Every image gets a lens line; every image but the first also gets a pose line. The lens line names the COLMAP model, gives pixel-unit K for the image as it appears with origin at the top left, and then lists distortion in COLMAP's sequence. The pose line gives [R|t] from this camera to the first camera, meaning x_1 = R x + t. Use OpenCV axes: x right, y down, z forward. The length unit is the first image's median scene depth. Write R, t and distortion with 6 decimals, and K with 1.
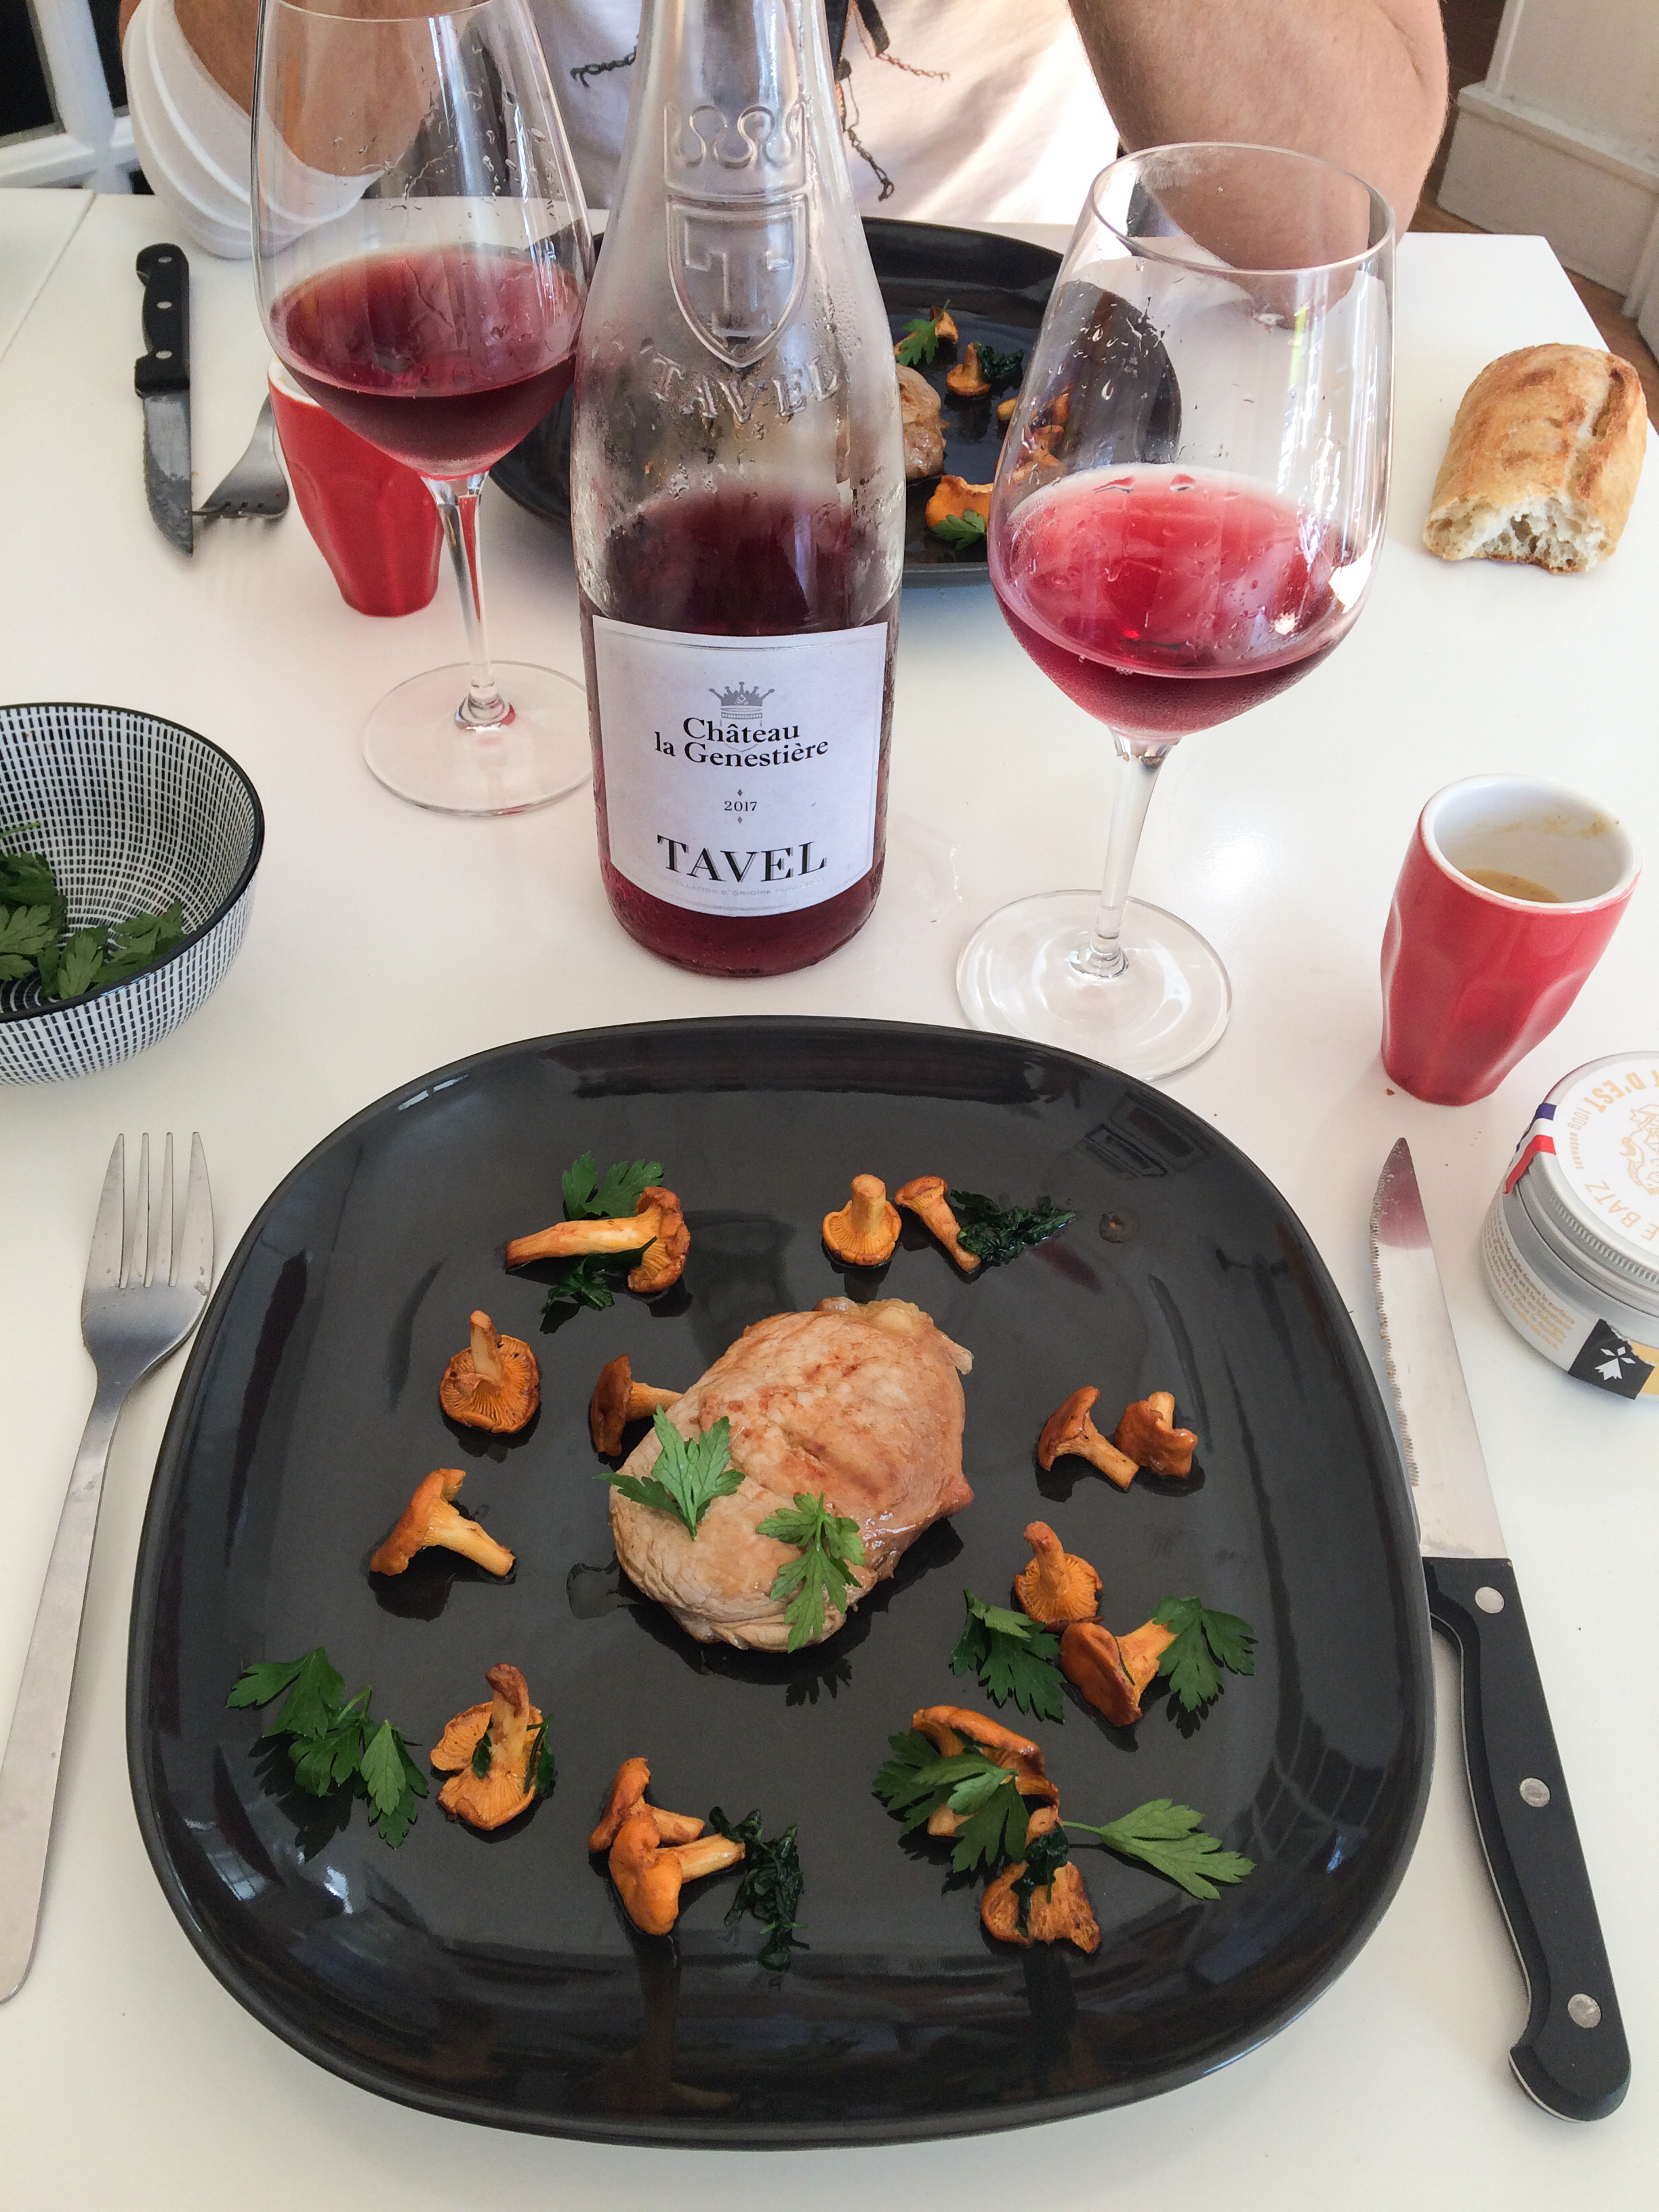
lens RADIAL K [[1966.9, 0, 825.7], [0, 1966.9, 1092.8], [0, 0, 1]] dist [0.086148, -0.152434]
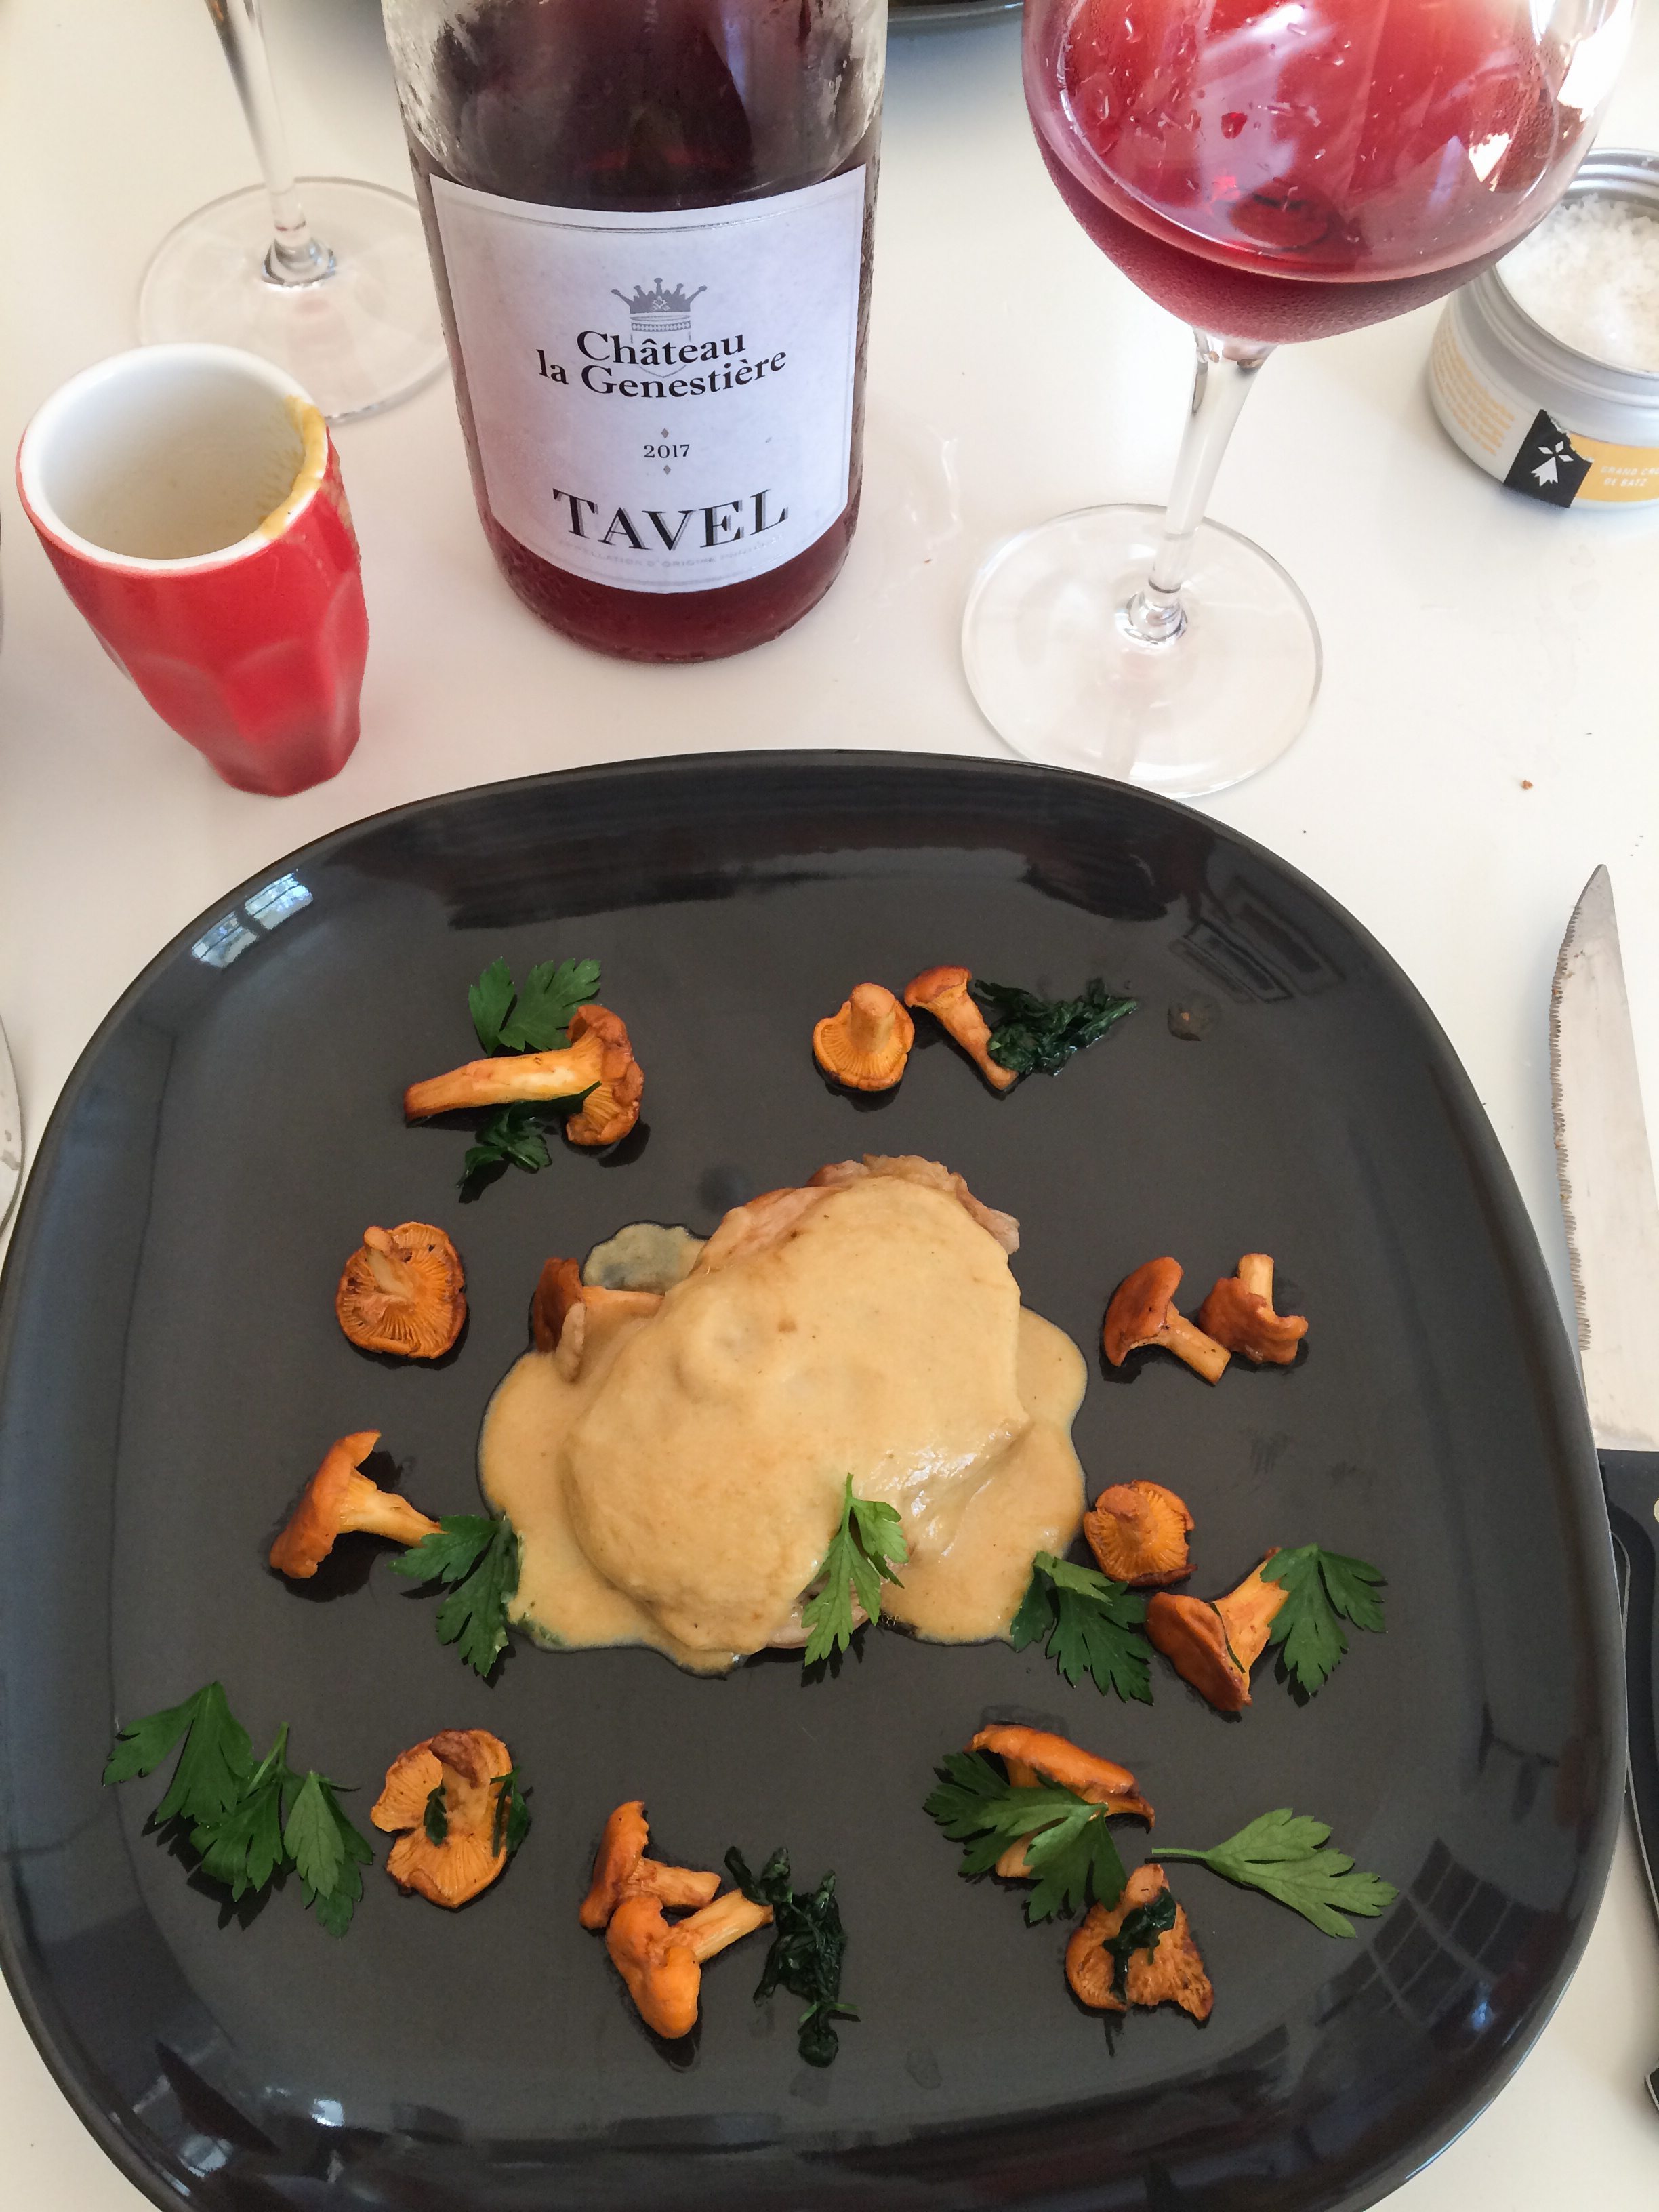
lens RADIAL K [[1966.9, 0, 834.8], [0, 1966.9, 1120.5], [0, 0, 1]] dist [0.086148, -0.152434]
pose [[0.998157, -0.053777, 0.028122, -0.018160], [0.042954, 0.953414, 0.298591, -0.144971], [-0.042869, -0.296833, 0.953967, 0.277523]]
